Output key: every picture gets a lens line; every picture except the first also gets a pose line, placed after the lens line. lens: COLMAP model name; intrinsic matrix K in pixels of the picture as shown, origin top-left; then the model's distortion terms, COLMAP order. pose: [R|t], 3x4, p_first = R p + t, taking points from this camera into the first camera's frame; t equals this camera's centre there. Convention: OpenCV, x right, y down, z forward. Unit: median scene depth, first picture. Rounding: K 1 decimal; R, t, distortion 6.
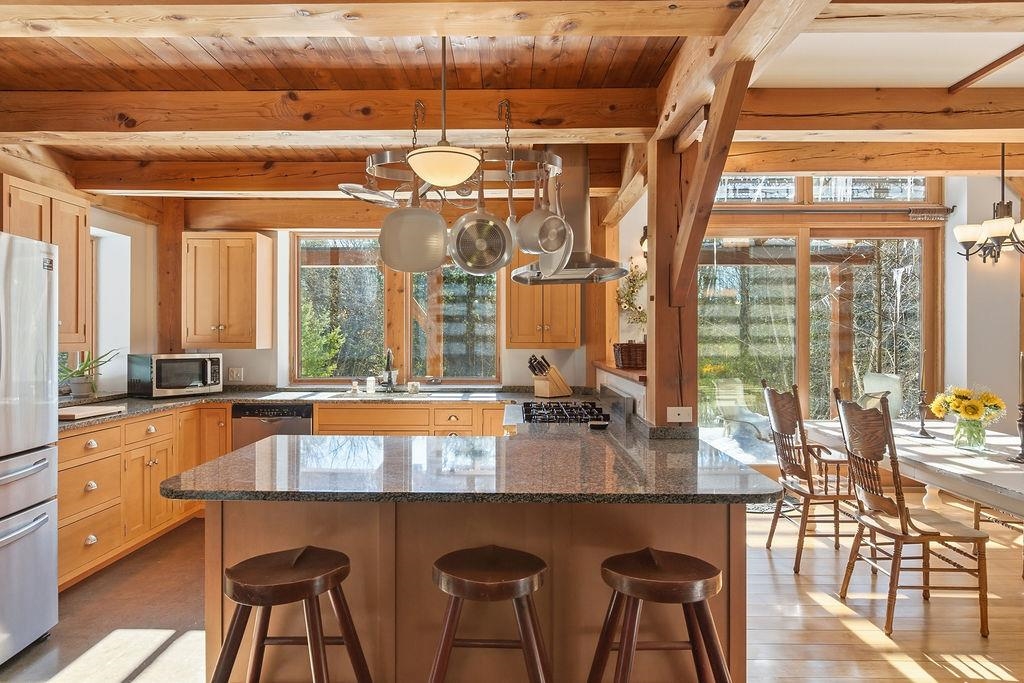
lens RADIAL K [[584.6, 0, 511.0], [0, 584.6, 337.7], [0, 0, 1]] dist [0.004346, -0.000878]
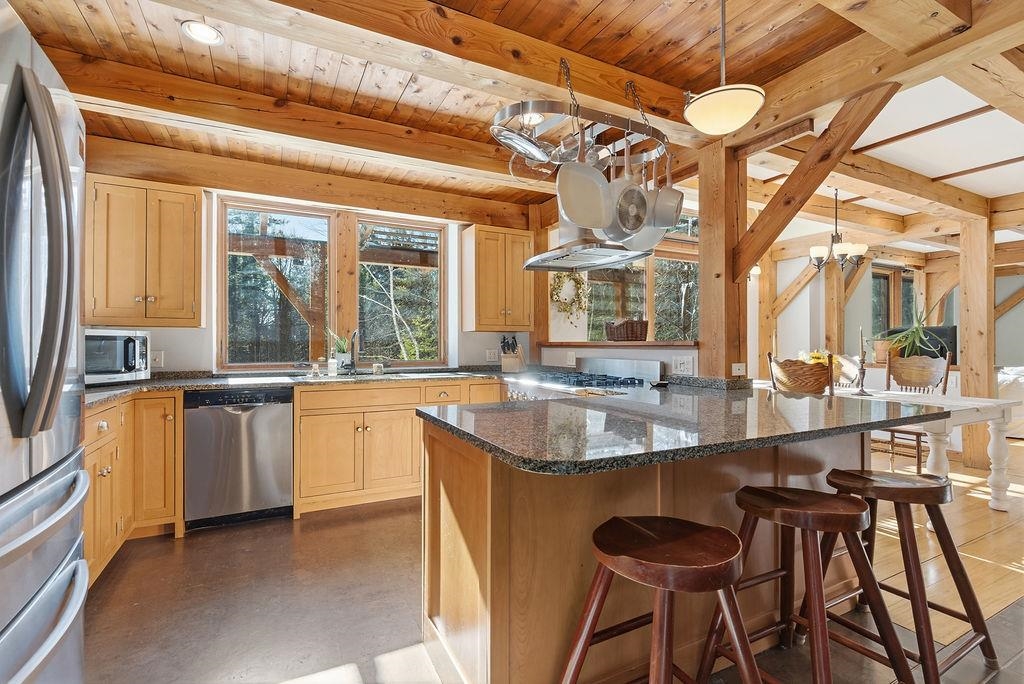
lens RADIAL K [[461.3, 0, 507.9], [0, 461.3, 345.7], [0, 0, 1]] dist [0.001970, -0.002547]
pose [[0.884187, -0.002059, 0.467129, -0.489541], [0.000568, 0.999994, 0.003334, 0.061363], [-0.467133, -0.002683, 0.884183, 0.286226]]
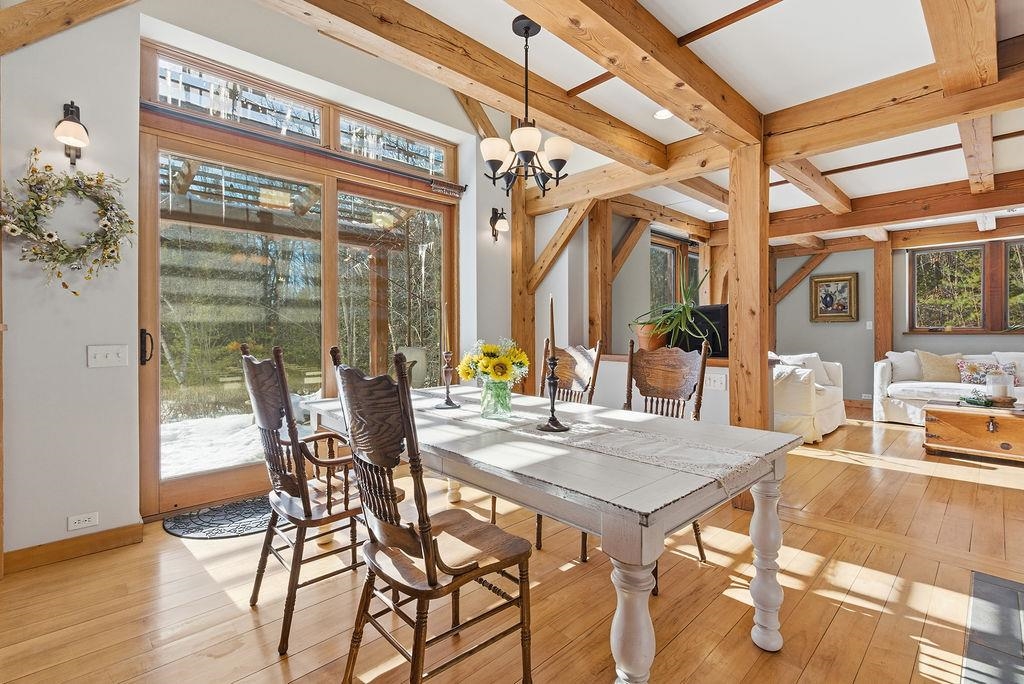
lens RADIAL K [[461.3, 0, 511.0], [0, 461.3, 336.1], [0, 0, 1]] dist [0.001970, -0.002547]
pose [[0.717203, -0.010171, 0.696790, 0.329983], [0.002425, 0.999924, 0.012099, 0.064747], [-0.696860, -0.006988, 0.717173, 0.495712]]
